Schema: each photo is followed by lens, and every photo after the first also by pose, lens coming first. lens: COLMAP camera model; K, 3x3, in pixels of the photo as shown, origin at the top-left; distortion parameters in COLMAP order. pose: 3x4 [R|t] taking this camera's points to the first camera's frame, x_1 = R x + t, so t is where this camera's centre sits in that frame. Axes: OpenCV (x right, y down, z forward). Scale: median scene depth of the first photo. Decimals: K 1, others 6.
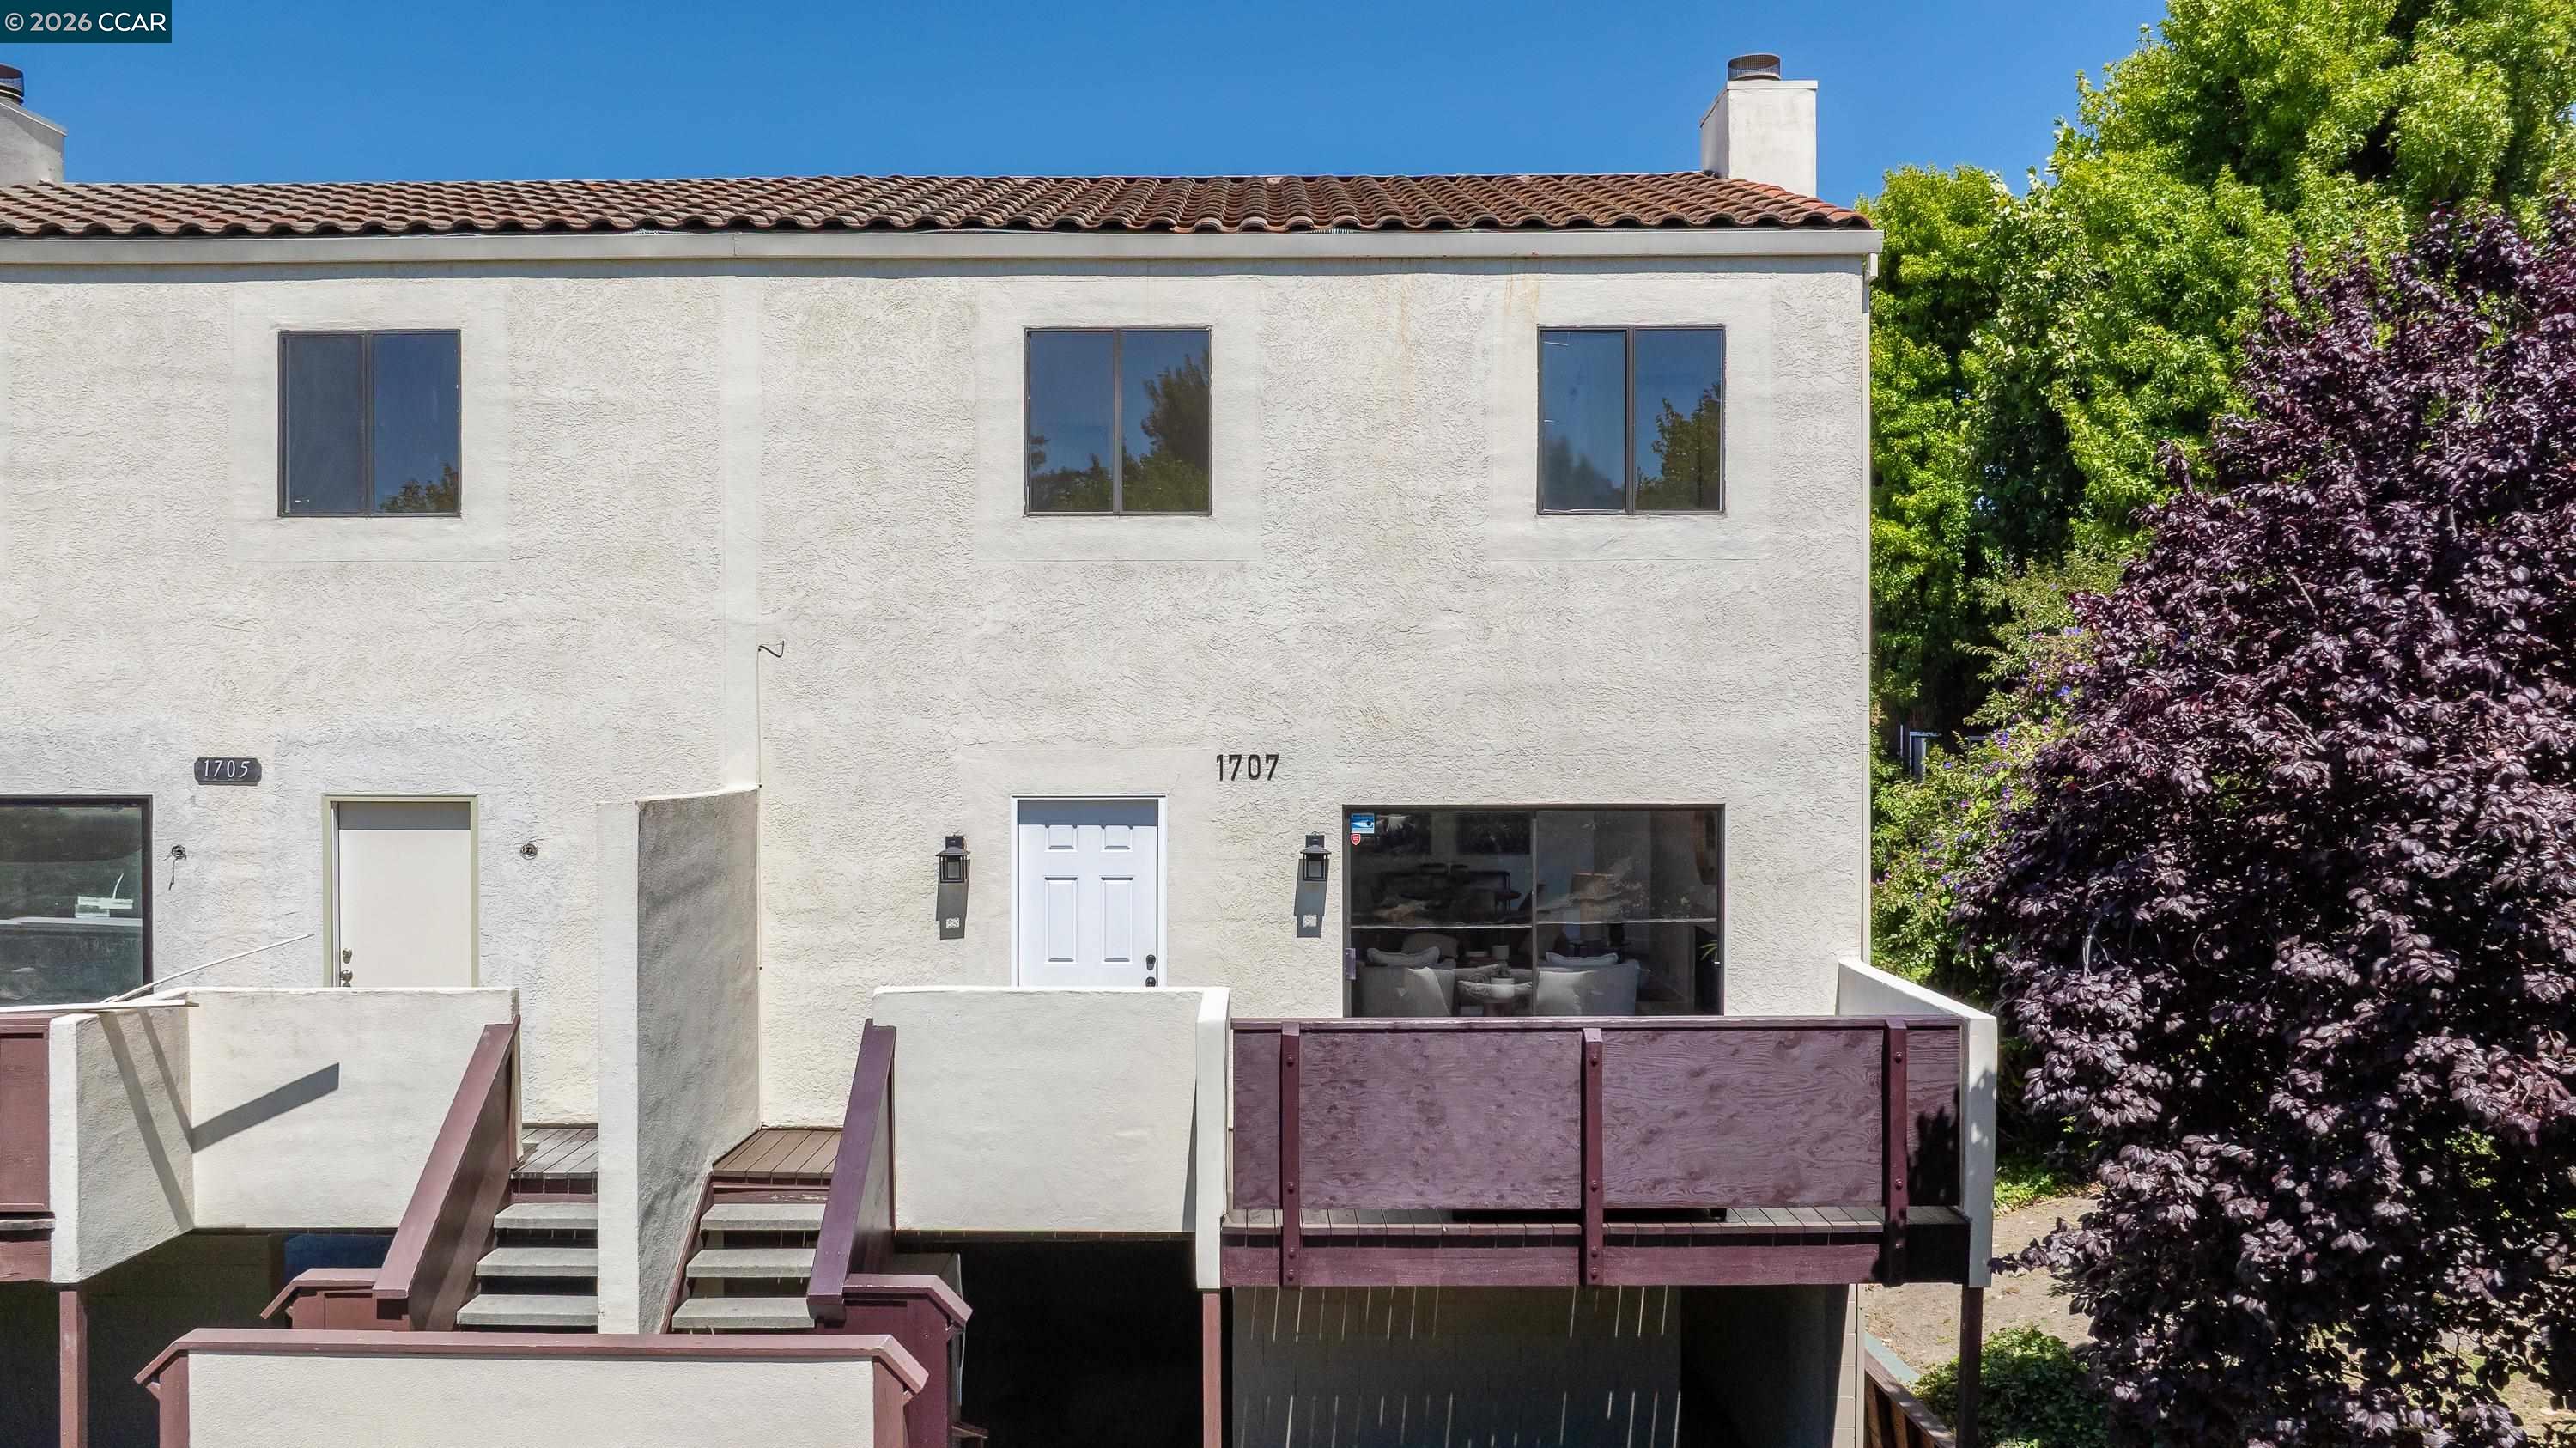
lens RADIAL K [[1945.2, 0, 1288.0], [0, 1945.2, 724.0], [0, 0, 1]] dist [-0.064407, 0.052600]
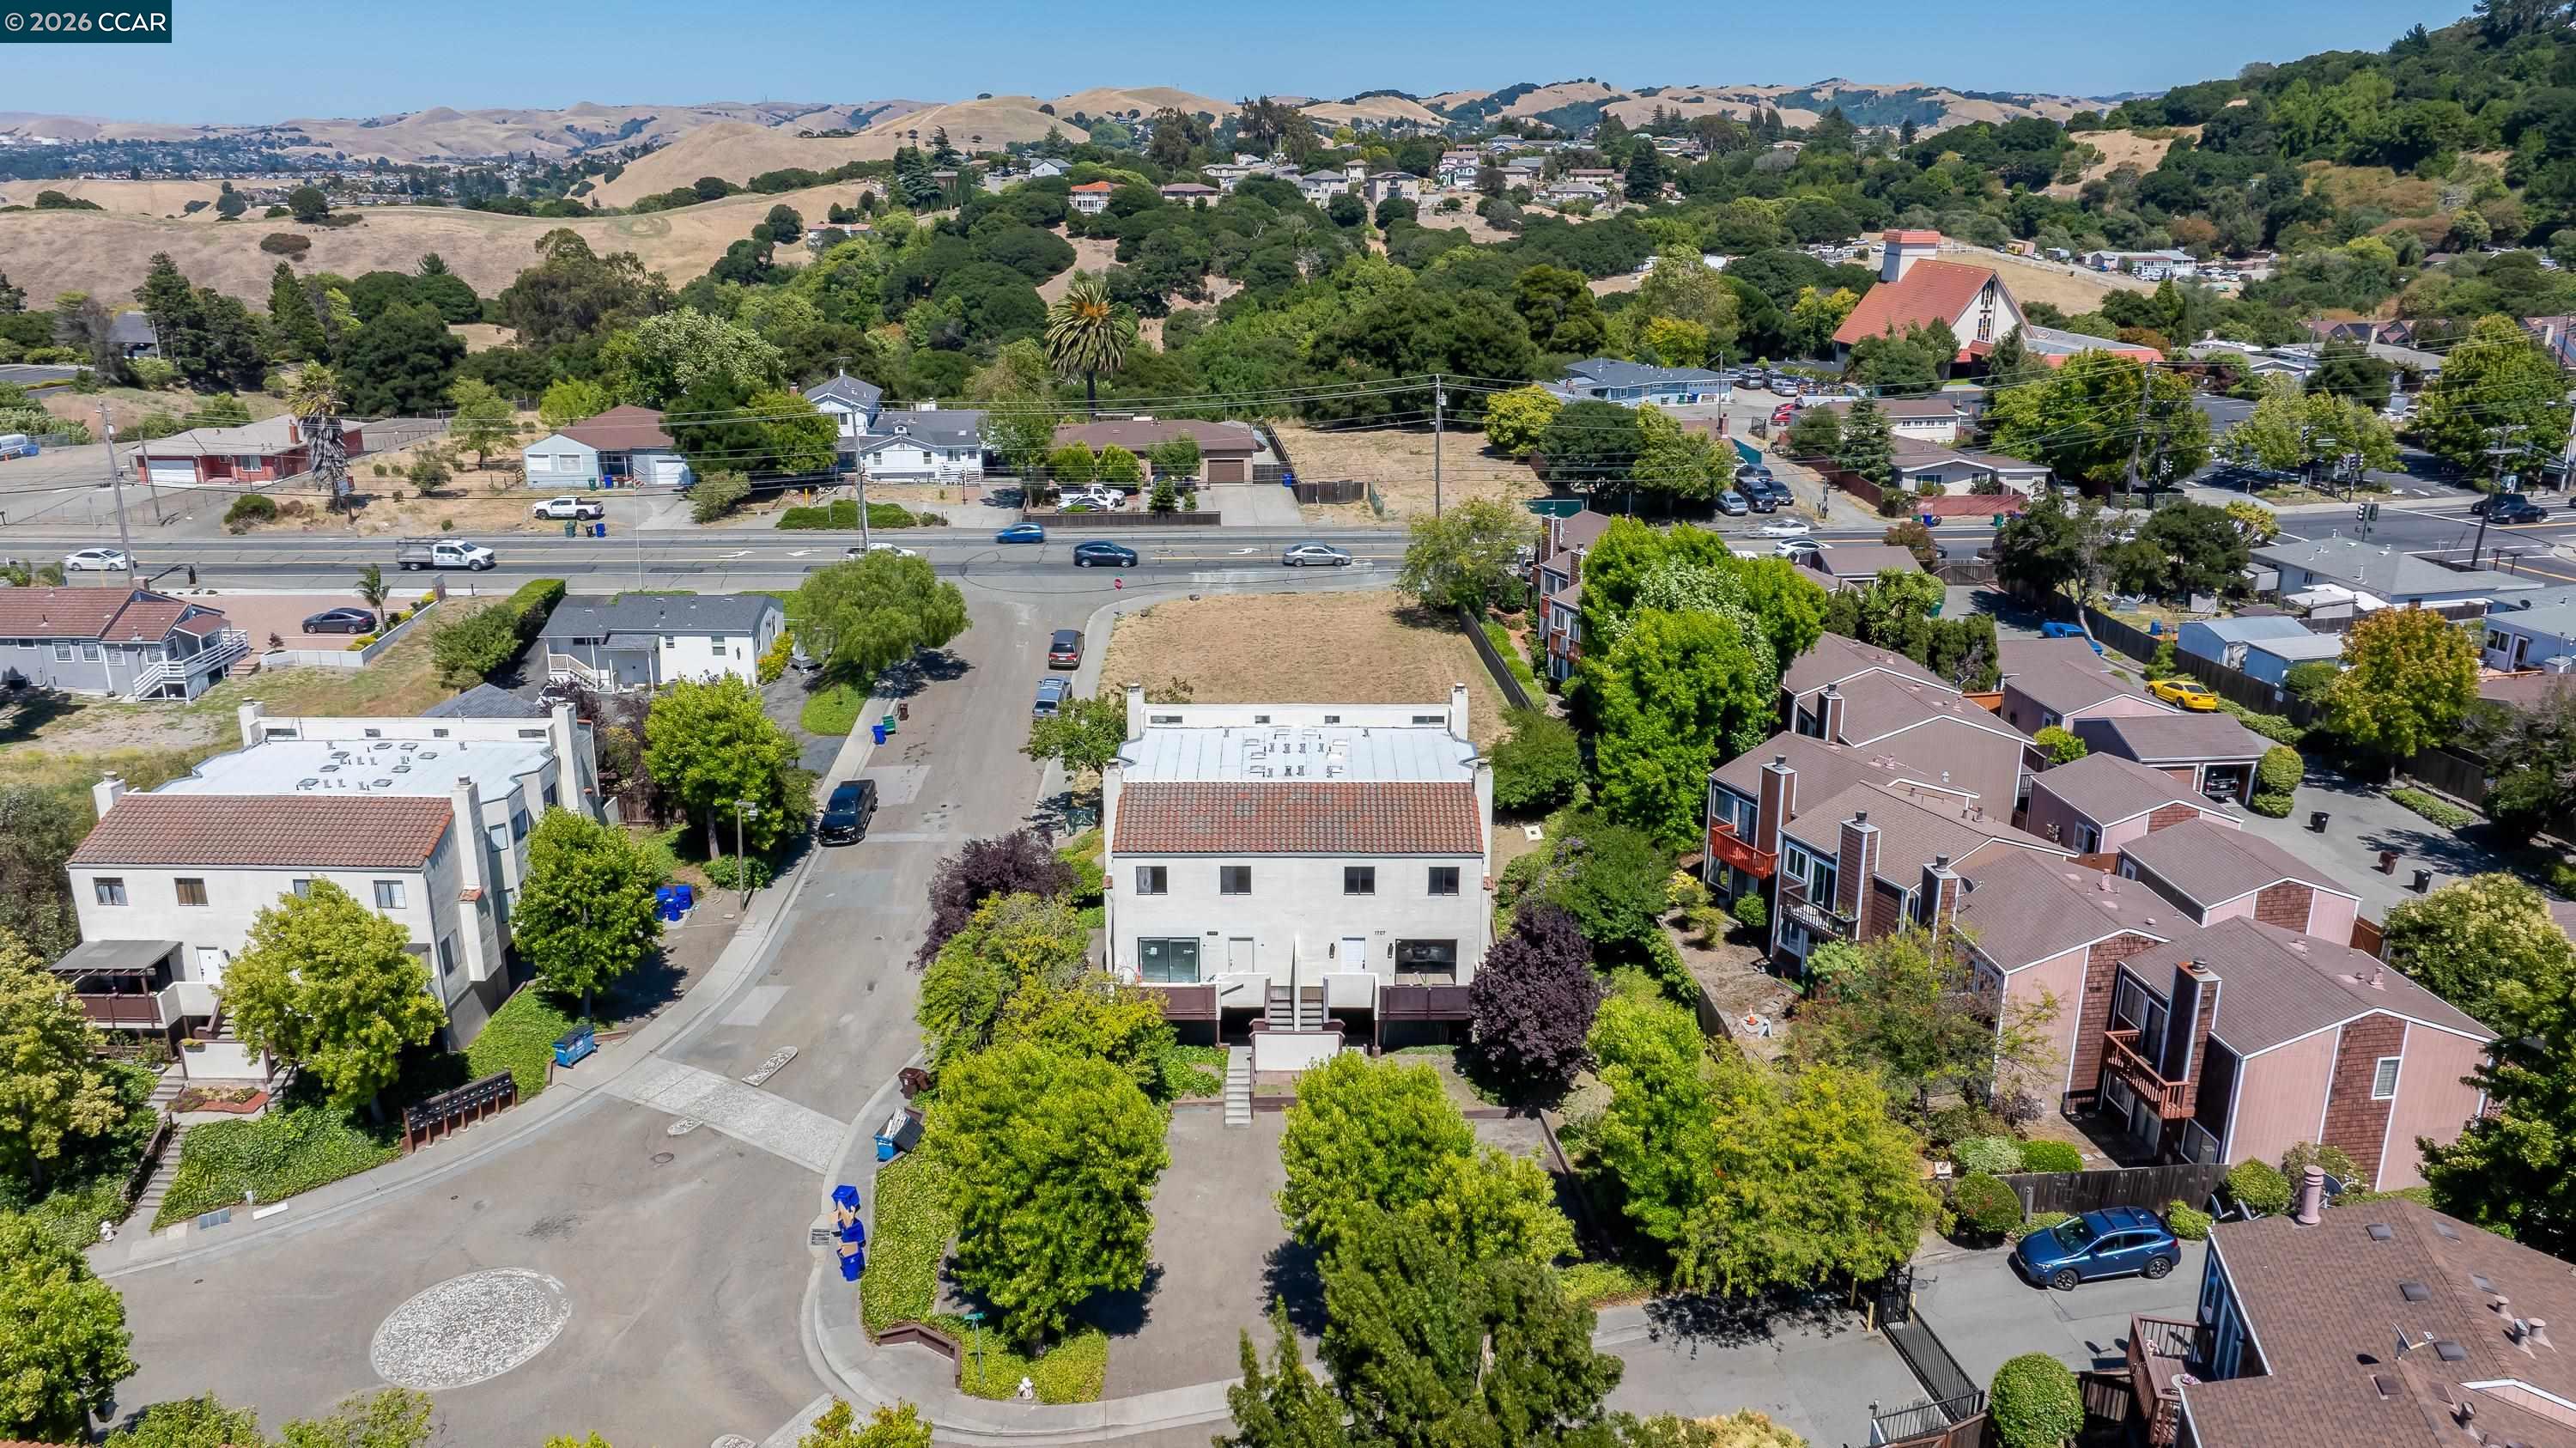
lens RADIAL K [[1851.8, 0, 1288.0], [0, 1851.8, 724.0], [0, 0, 1]] dist [0.009139, 0.005310]
pose [[0.999191, -0.000949, -0.040205, -0.076895], [0.011947, 0.961595, 0.274211, -2.245405], [0.038400, -0.274469, 0.960829, -4.503554]]
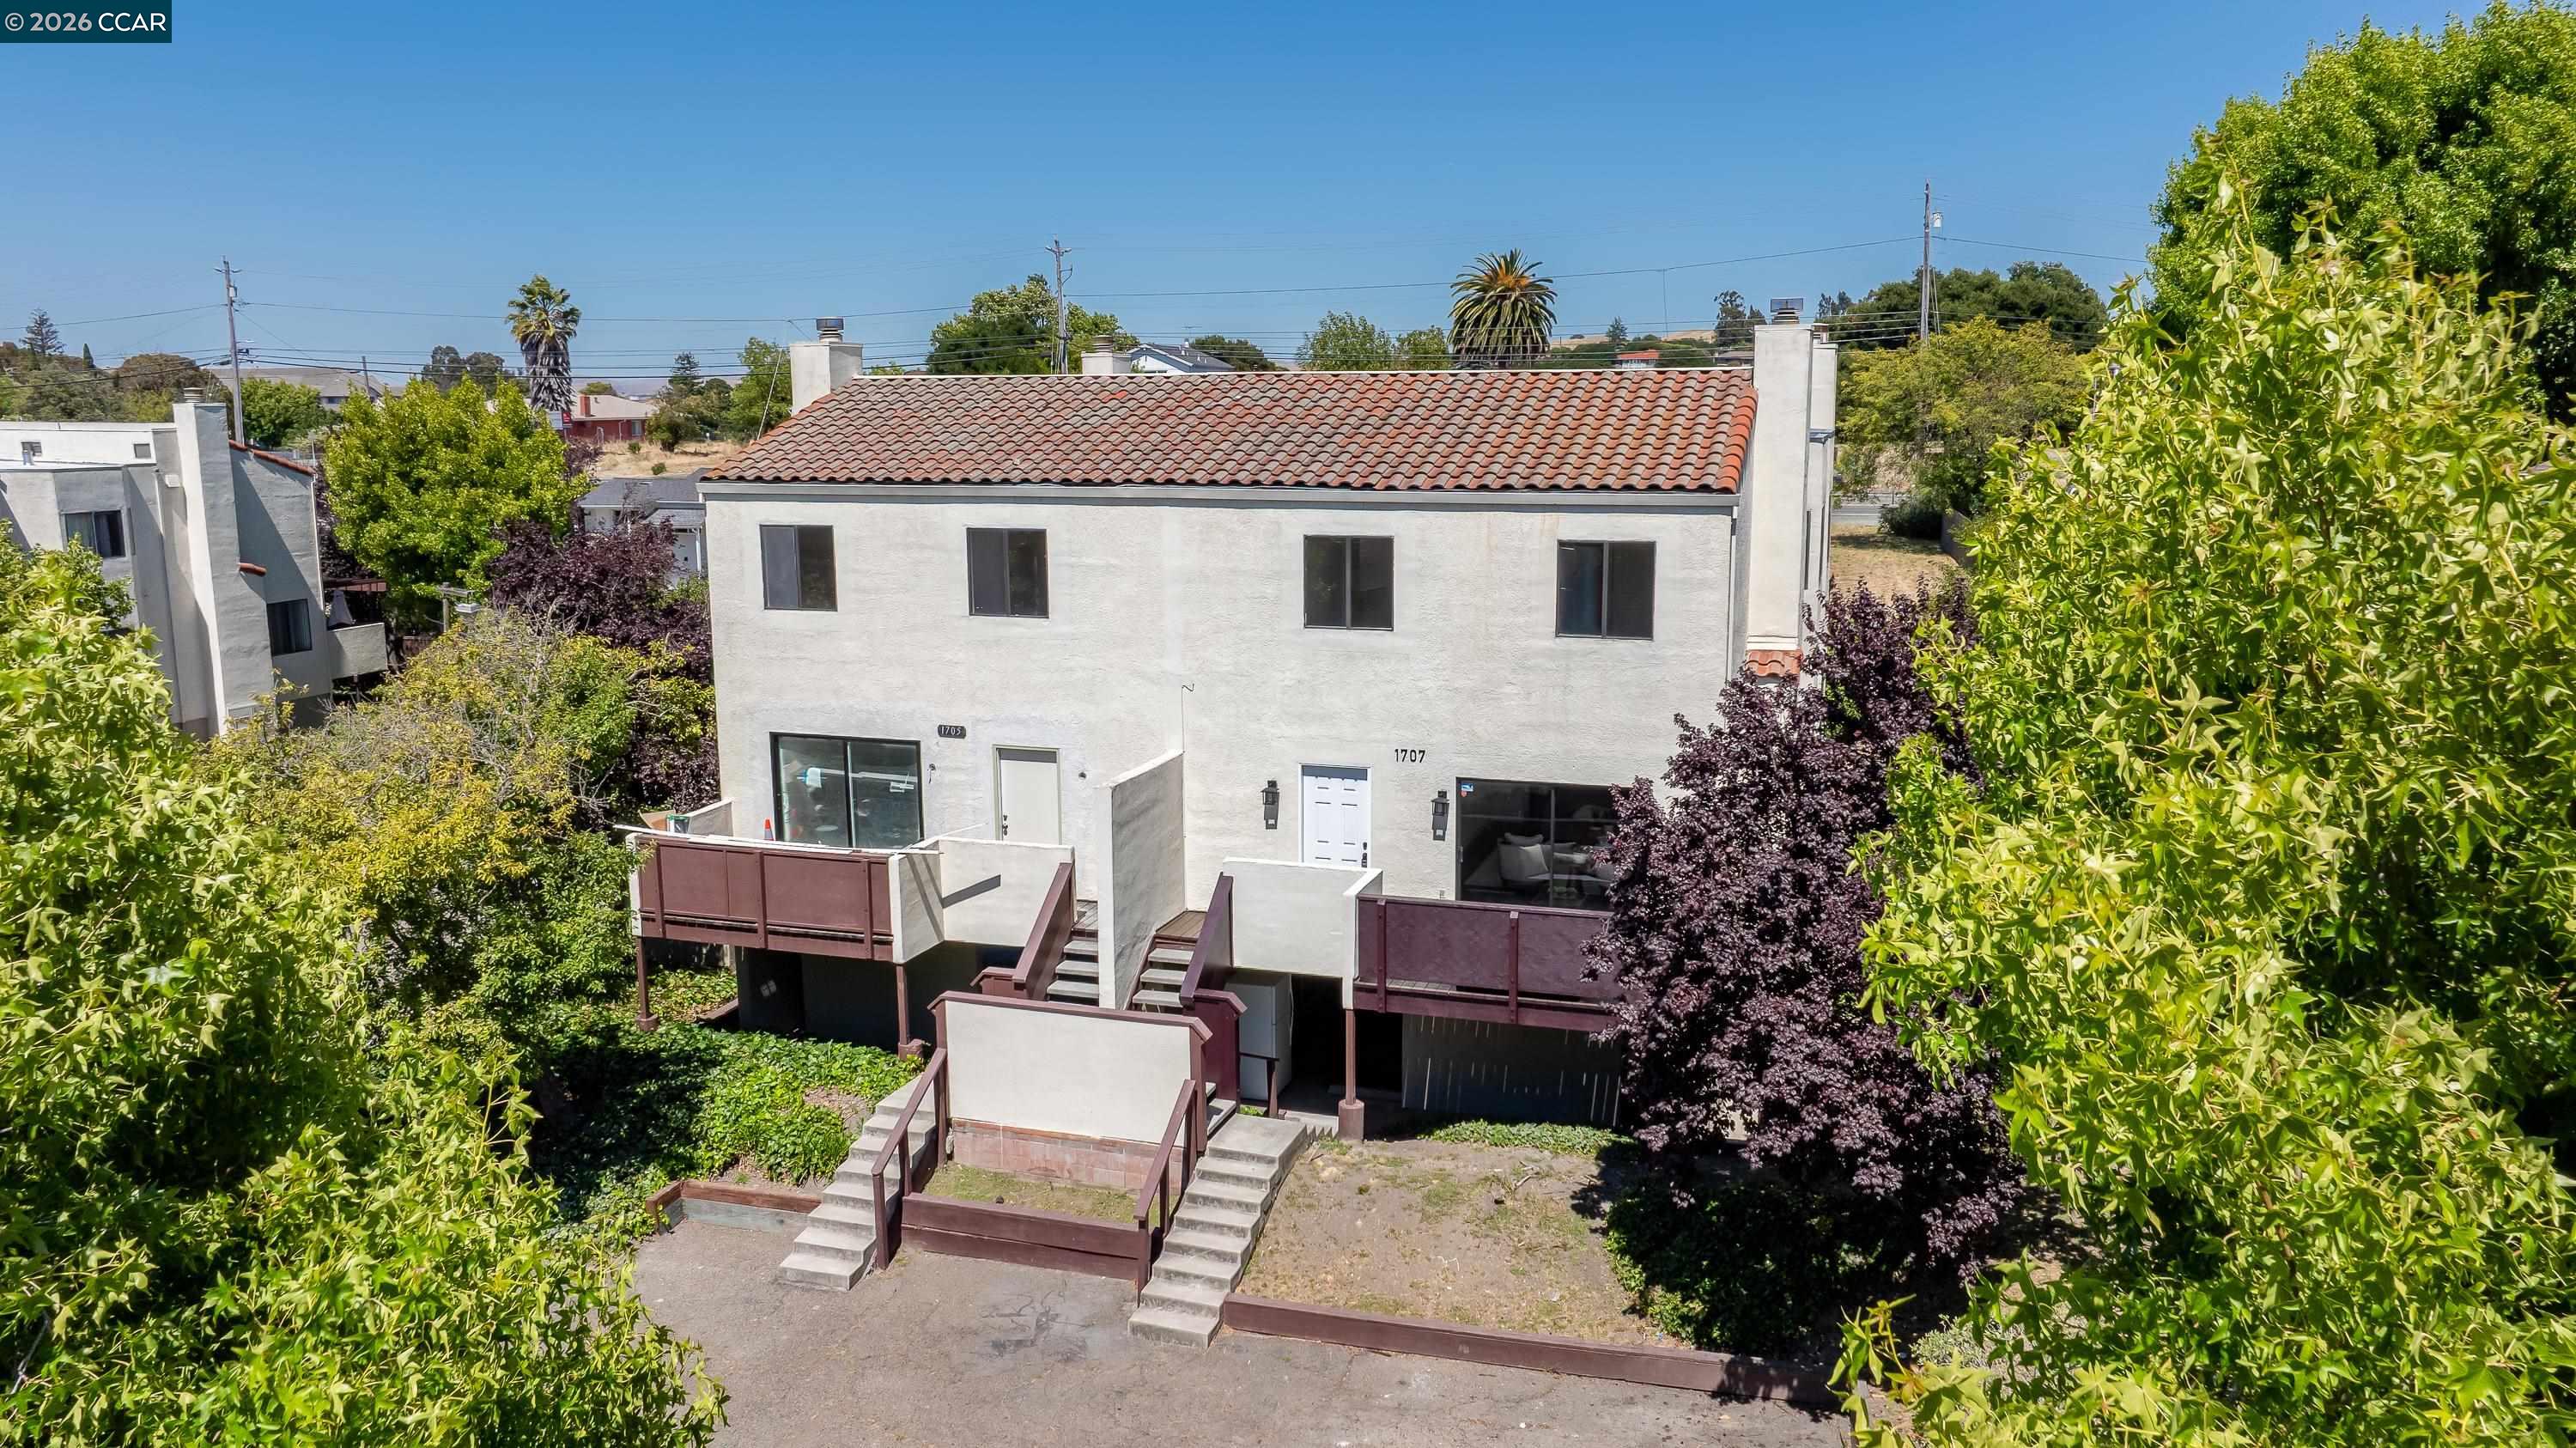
lens RADIAL K [[1851.8, 0, 1288.0], [0, 1851.8, 724.0], [0, 0, 1]] dist [0.009139, 0.005310]
pose [[0.947722, 0.051453, -0.314921, 0.465824], [0.002460, 0.985707, 0.168451, -0.336683], [0.319088, -0.160420, 0.934050, -0.833138]]
